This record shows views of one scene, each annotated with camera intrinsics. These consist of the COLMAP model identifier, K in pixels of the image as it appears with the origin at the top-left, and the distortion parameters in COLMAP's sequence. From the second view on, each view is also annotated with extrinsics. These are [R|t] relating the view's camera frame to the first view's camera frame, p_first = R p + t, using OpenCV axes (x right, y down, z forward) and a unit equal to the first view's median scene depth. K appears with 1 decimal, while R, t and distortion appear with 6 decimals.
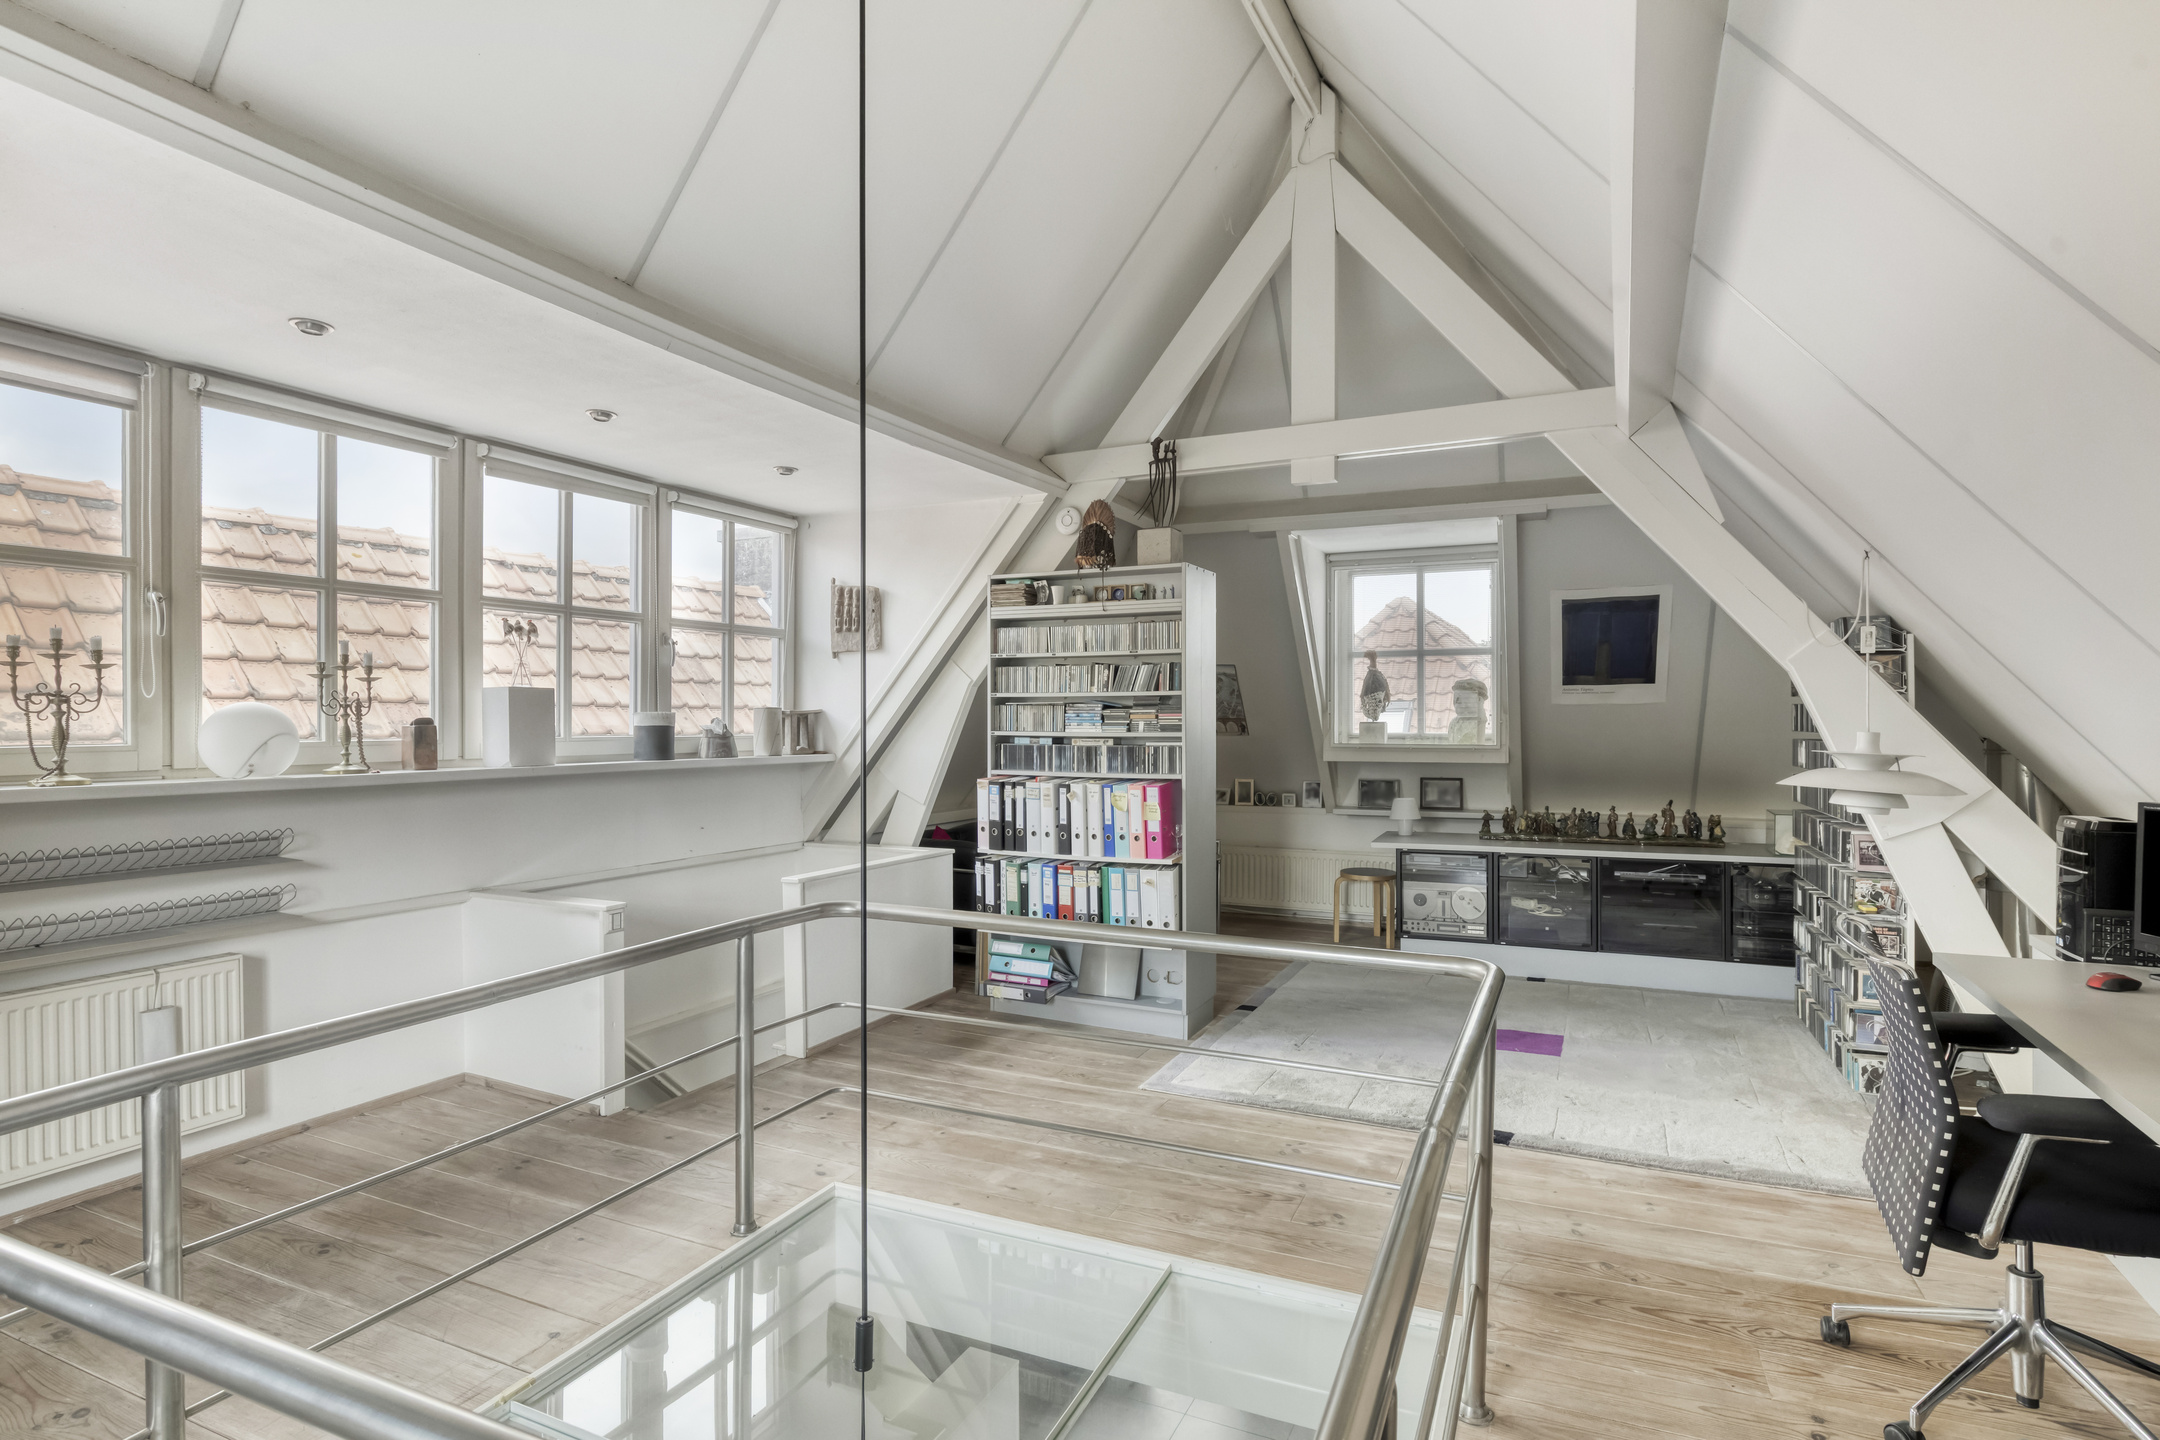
lens RADIAL K [[1076.3, 0, 1080.0], [0, 1076.3, 720.0], [0, 0, 1]] dist [-0.003585, -0.000159]
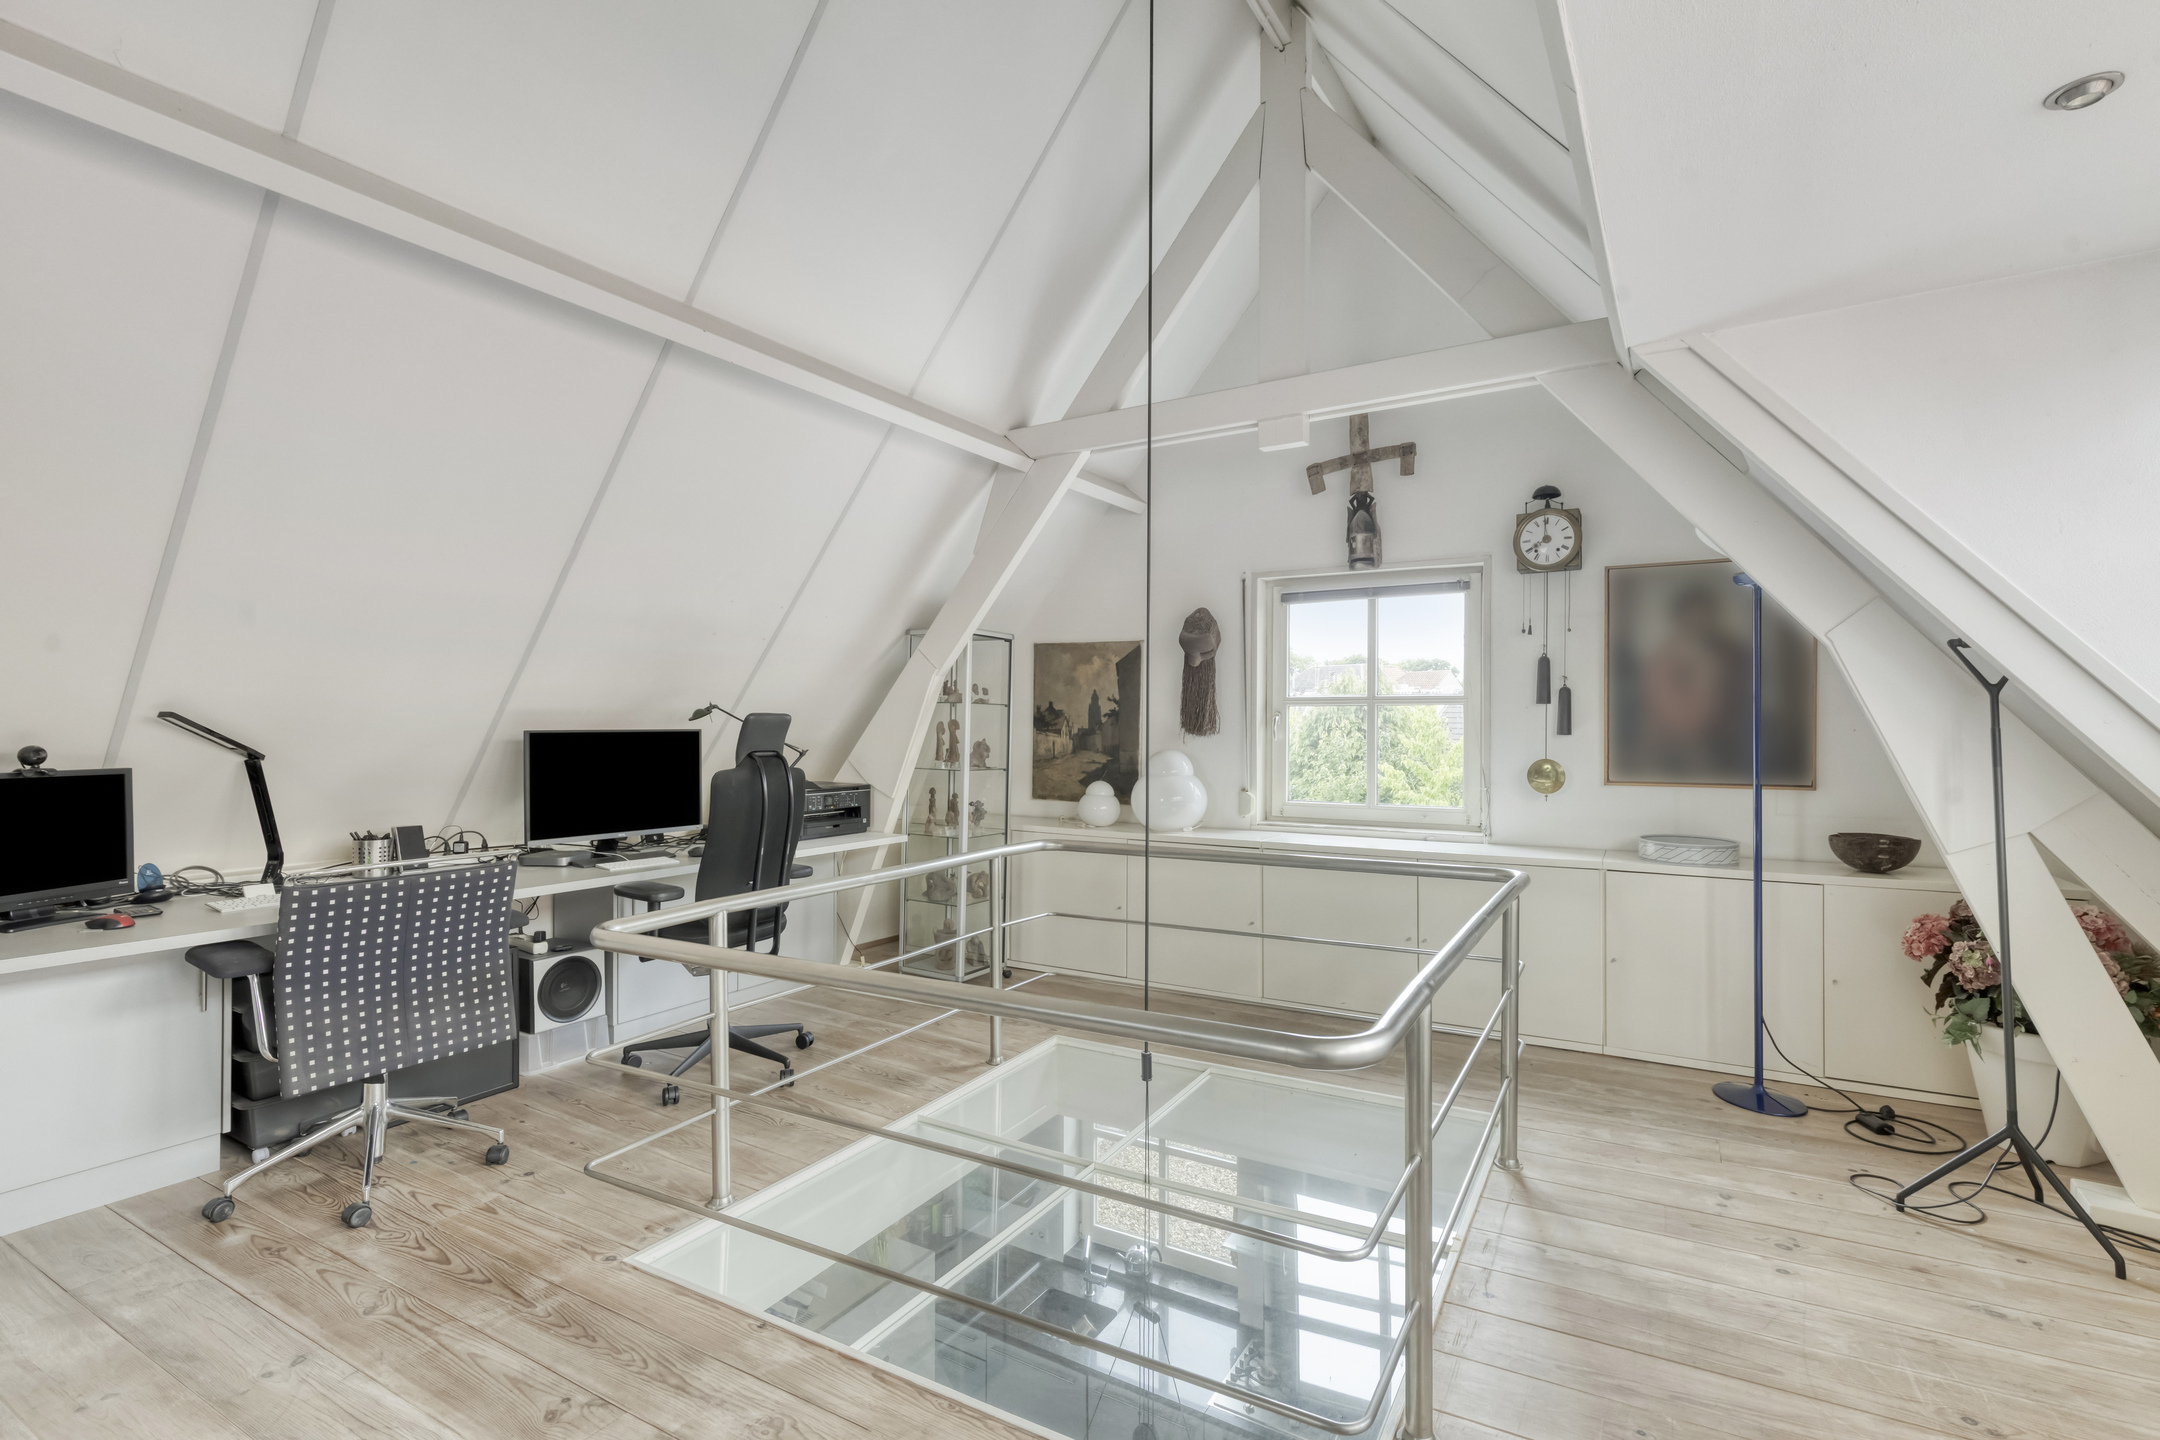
lens RADIAL K [[992.6, 0, 1073.3], [0, 992.6, 749.2], [0, 0, 1]] dist [0.011031, -0.000110]
pose [[-0.996976, -0.005884, 0.077491, -0.109552], [-0.004540, 0.999836, 0.017512, 0.019954], [-0.077581, 0.017107, -0.996839, 1.325320]]
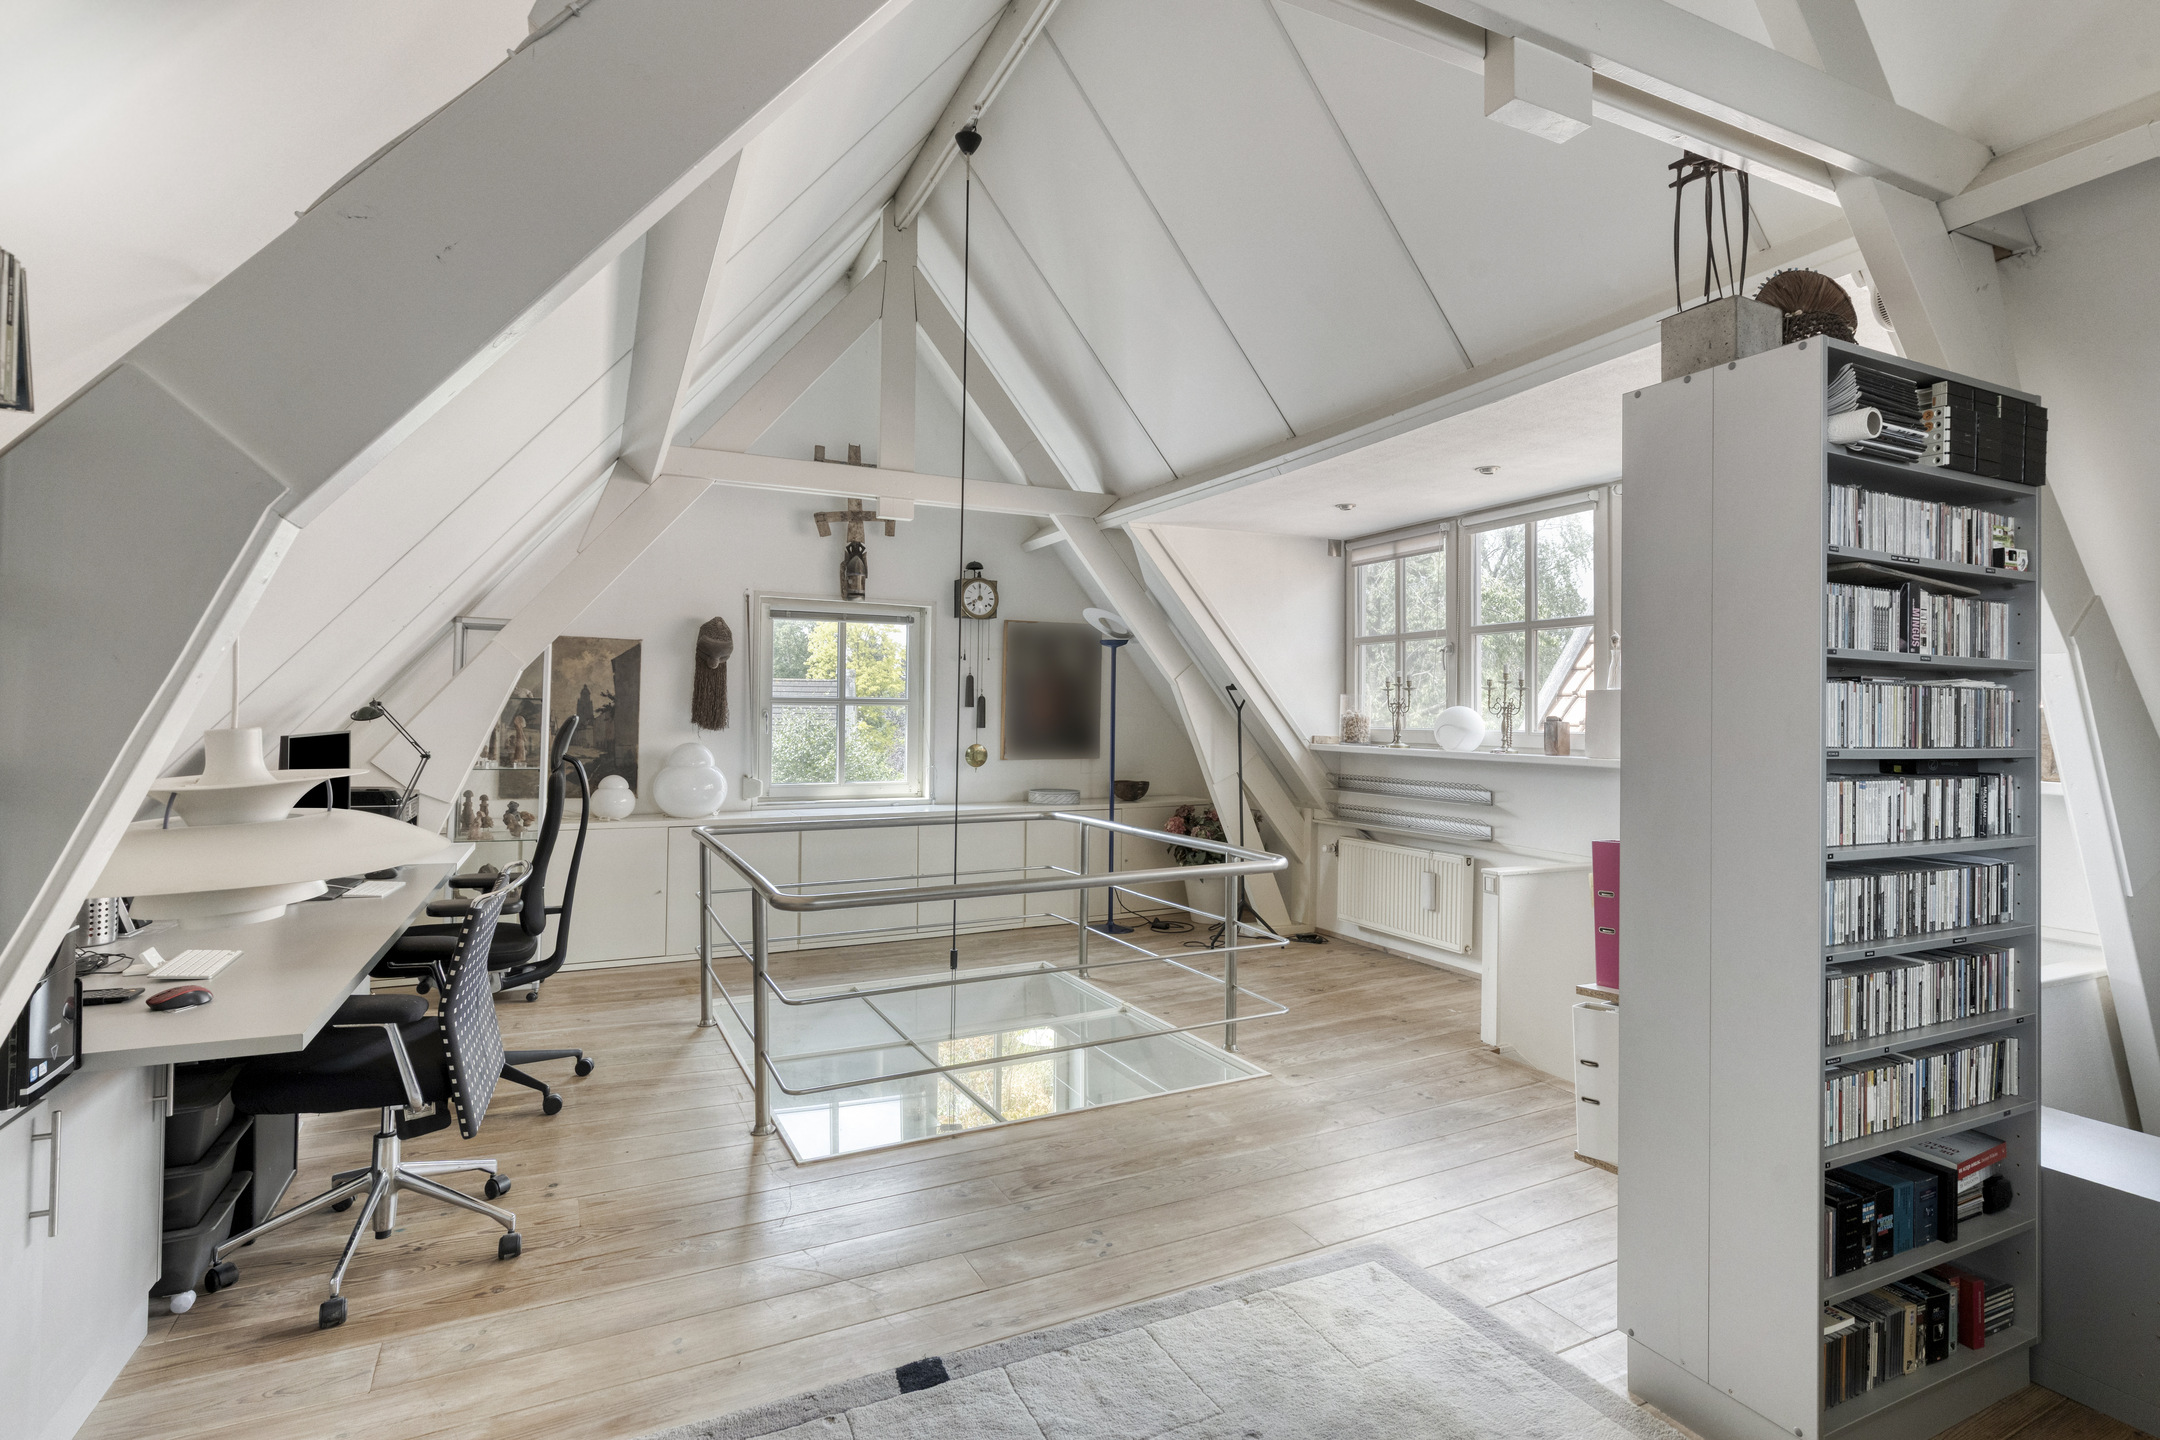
lens RADIAL K [[1041.2, 0, 1094.8], [0, 1041.2, 725.0], [0, 0, 1]] dist [-0.000797, -0.000952]
pose [[-0.614816, 0.000322, -0.788671, 0.778489], [-0.004554, 0.999982, 0.003959, 0.007277], [0.788658, 0.006026, -0.614803, 1.408954]]
